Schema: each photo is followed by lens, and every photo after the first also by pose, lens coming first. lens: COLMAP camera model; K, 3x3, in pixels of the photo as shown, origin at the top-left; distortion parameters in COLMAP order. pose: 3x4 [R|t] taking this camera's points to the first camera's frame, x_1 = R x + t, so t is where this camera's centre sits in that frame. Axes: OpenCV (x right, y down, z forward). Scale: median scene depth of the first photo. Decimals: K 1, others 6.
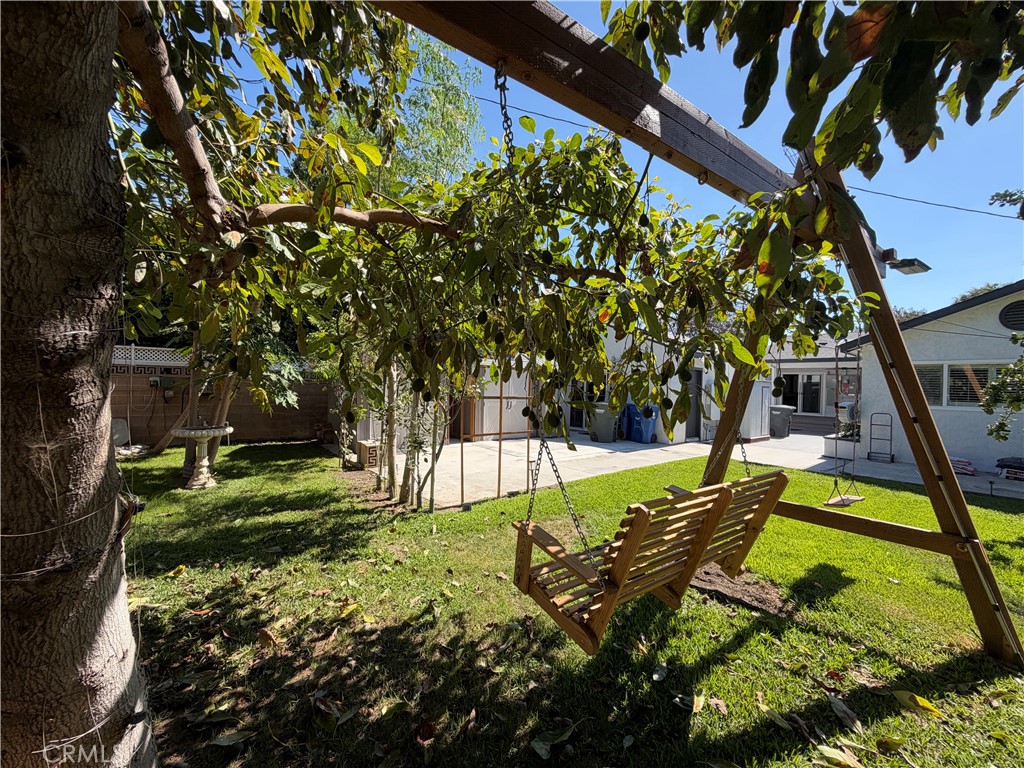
lens RADIAL K [[401.3, 0, 512.0], [0, 401.3, 384.0], [0, 0, 1]] dist [0.002489, 0.000192]
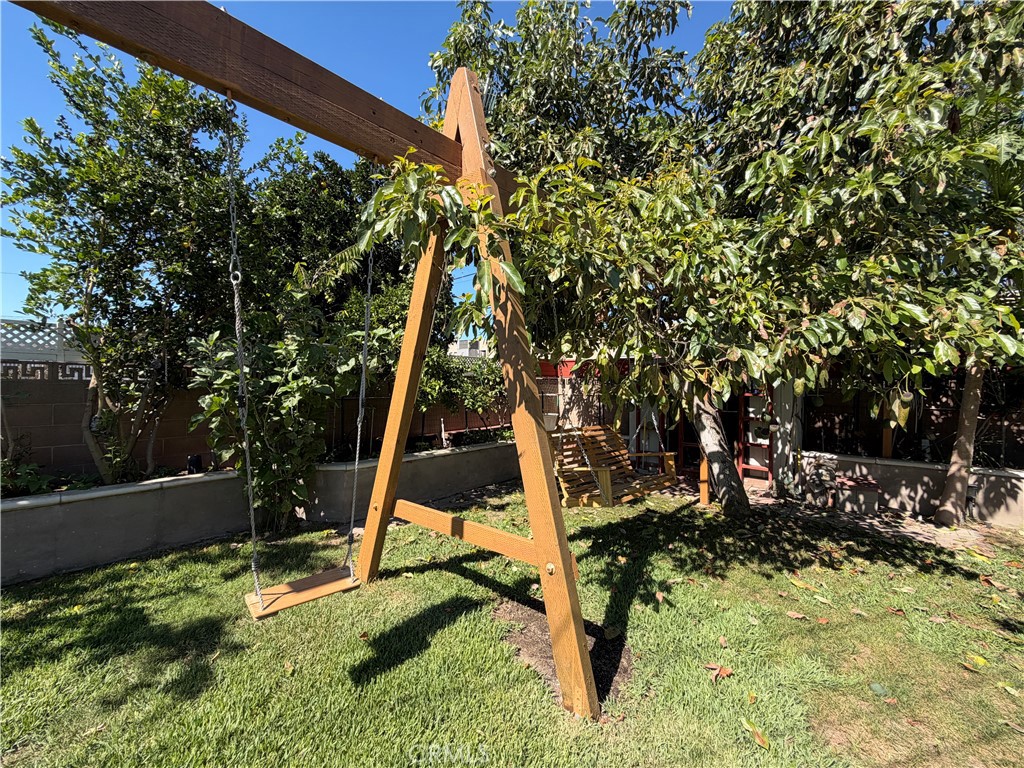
lens RADIAL K [[407.2, 0, 509.4], [0, 407.2, 386.0], [0, 0, 1]] dist [0.000438, -0.000267]
pose [[-0.981690, -0.033310, -0.187552, 0.990368], [-0.031893, 0.999435, -0.010566, 0.034301], [0.187798, -0.004391, -0.982198, 2.293601]]
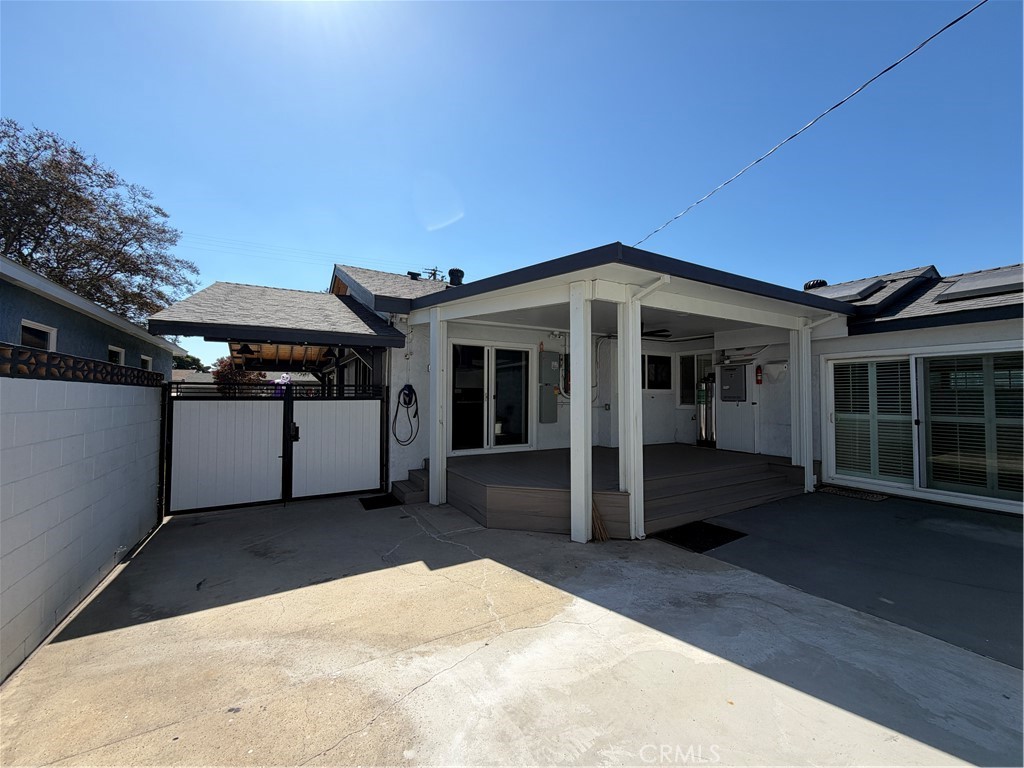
lens RADIAL K [[401.3, 0, 512.0], [0, 401.3, 384.0], [0, 0, 1]] dist [0.002489, 0.000192]
pose [[0.161829, 0.005417, 0.986804, 2.893405], [-0.004647, 0.999978, -0.004727, 0.116291], [-0.986808, -0.003821, 0.161851, 7.943308]]
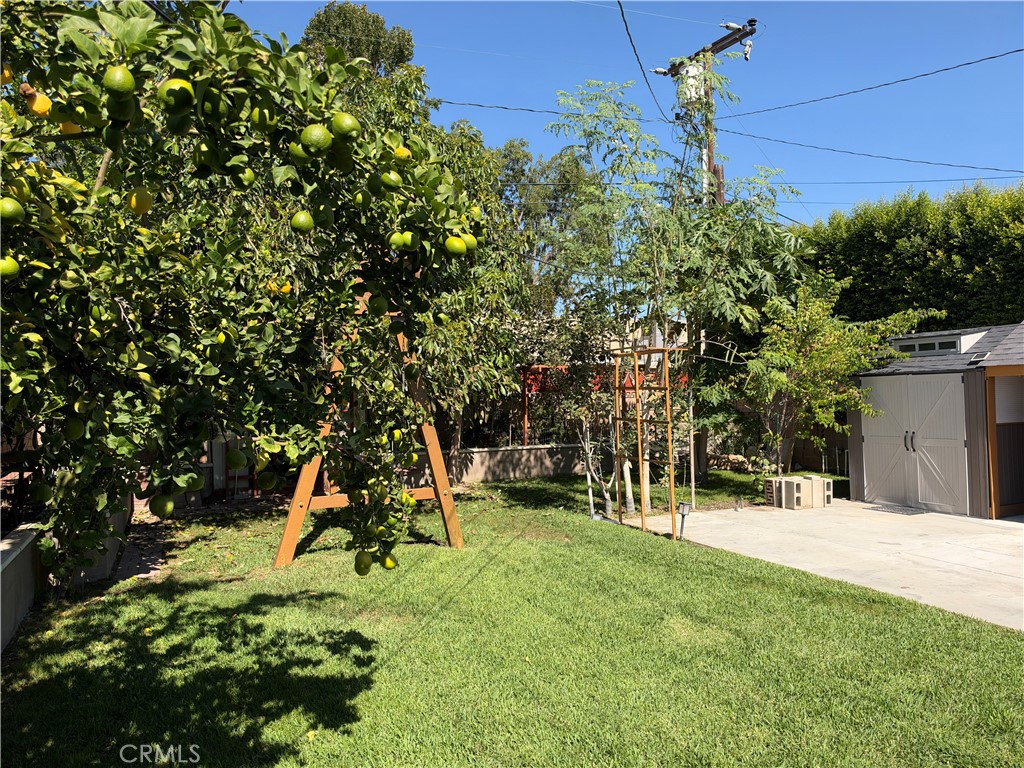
lens RADIAL K [[737.7, 0, 511.1], [0, 737.7, 390.4], [0, 0, 1]] dist [0.066861, -0.116565]
pose [[-0.248005, -0.021494, -0.968520, 3.900865], [0.009790, 0.999647, -0.024692, 0.014276], [0.968709, -0.015605, -0.247707, 2.606552]]
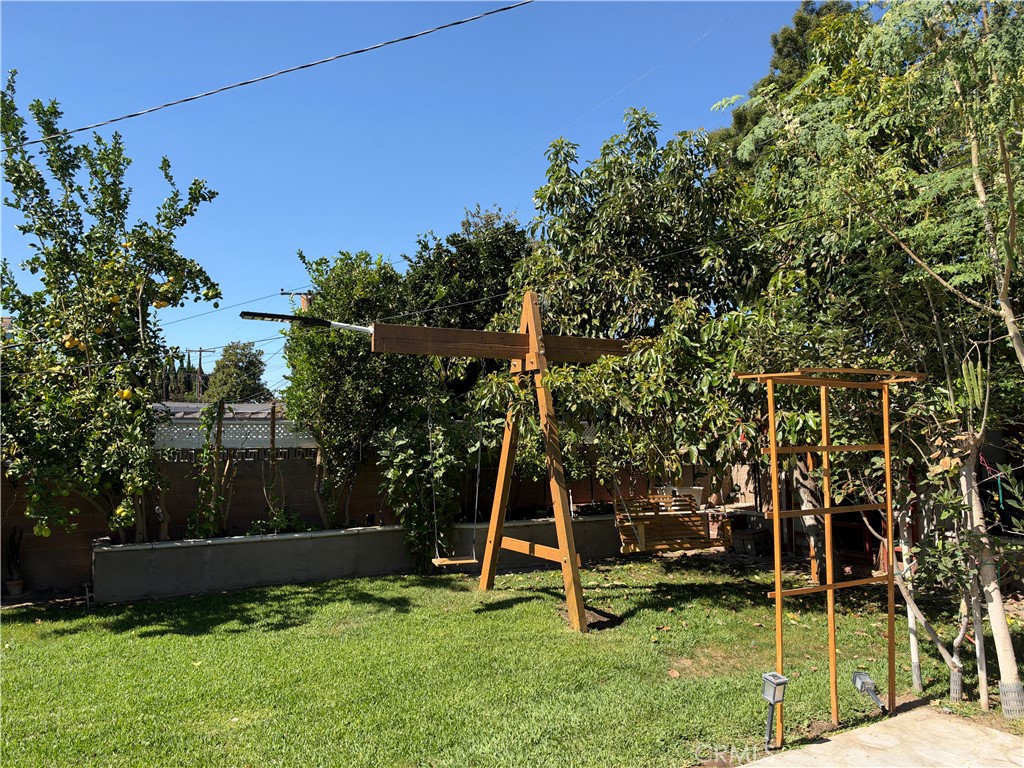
lens RADIAL K [[722.4, 0, 509.7], [0, 722.4, 389.6], [0, 0, 1]] dist [0.095632, -0.152264]
pose [[-0.986717, -0.008217, 0.162241, 0.491693], [-0.019864, 0.997328, -0.070298, -0.083776], [-0.161230, -0.072587, -0.984244, 4.476233]]
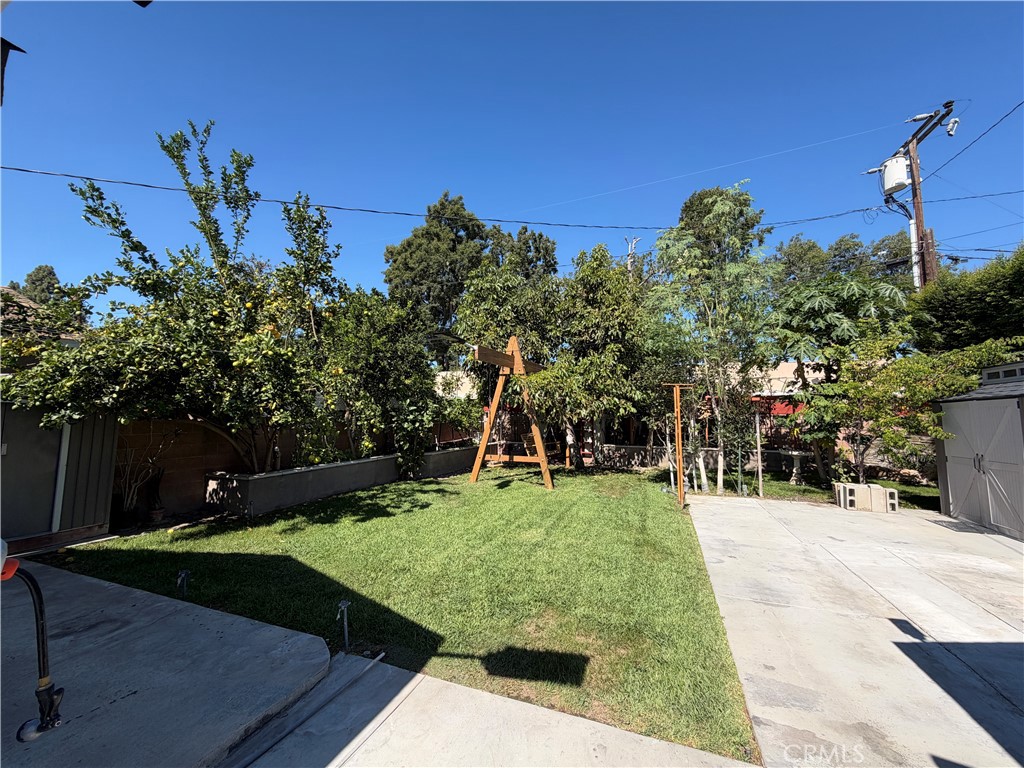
lens RADIAL K [[405.2, 0, 508.6], [0, 405.2, 386.5], [0, 0, 1]] dist [0.001912, 0.000282]
pose [[-0.866200, -0.064225, -0.495553, 2.880088], [-0.026154, 0.996174, -0.083389, 0.038143], [0.499013, -0.059271, -0.864565, 4.576283]]
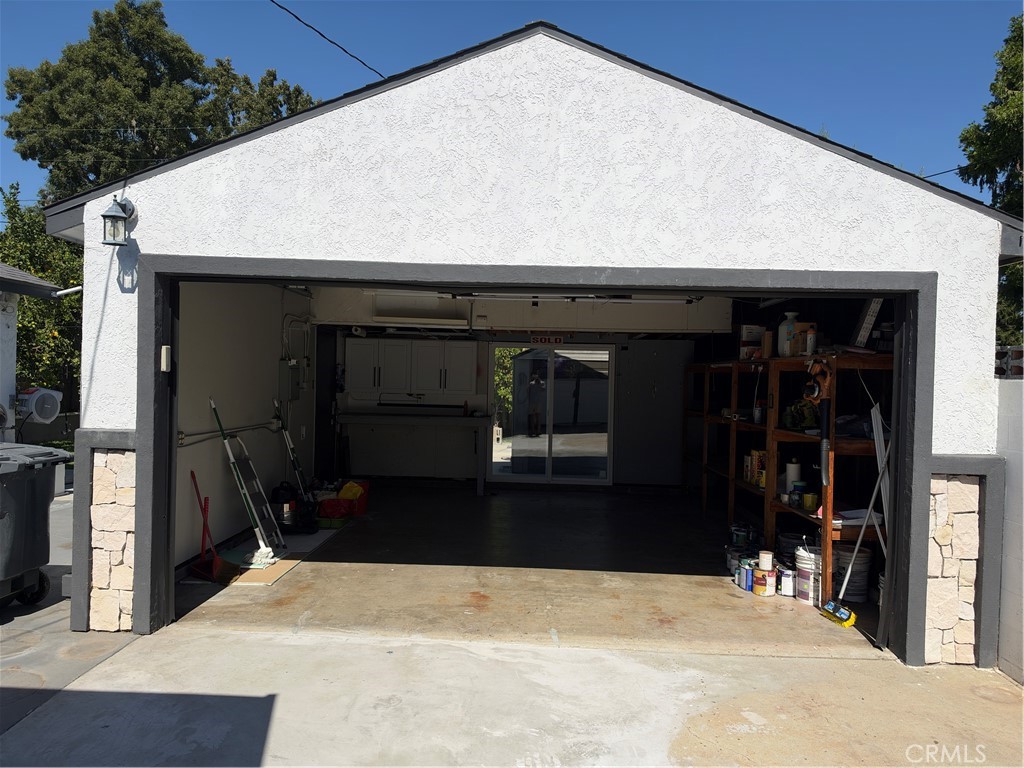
lens RADIAL K [[741.9, 0, 512.4], [0, 741.9, 389.7], [0, 0, 1]] dist [-0.002294, -0.005339]
pose [[-0.656836, -0.031623, -0.753370, 4.595473], [-0.033835, 0.999350, -0.012449, 0.152005], [0.753274, 0.017314, -0.657478, 8.523218]]
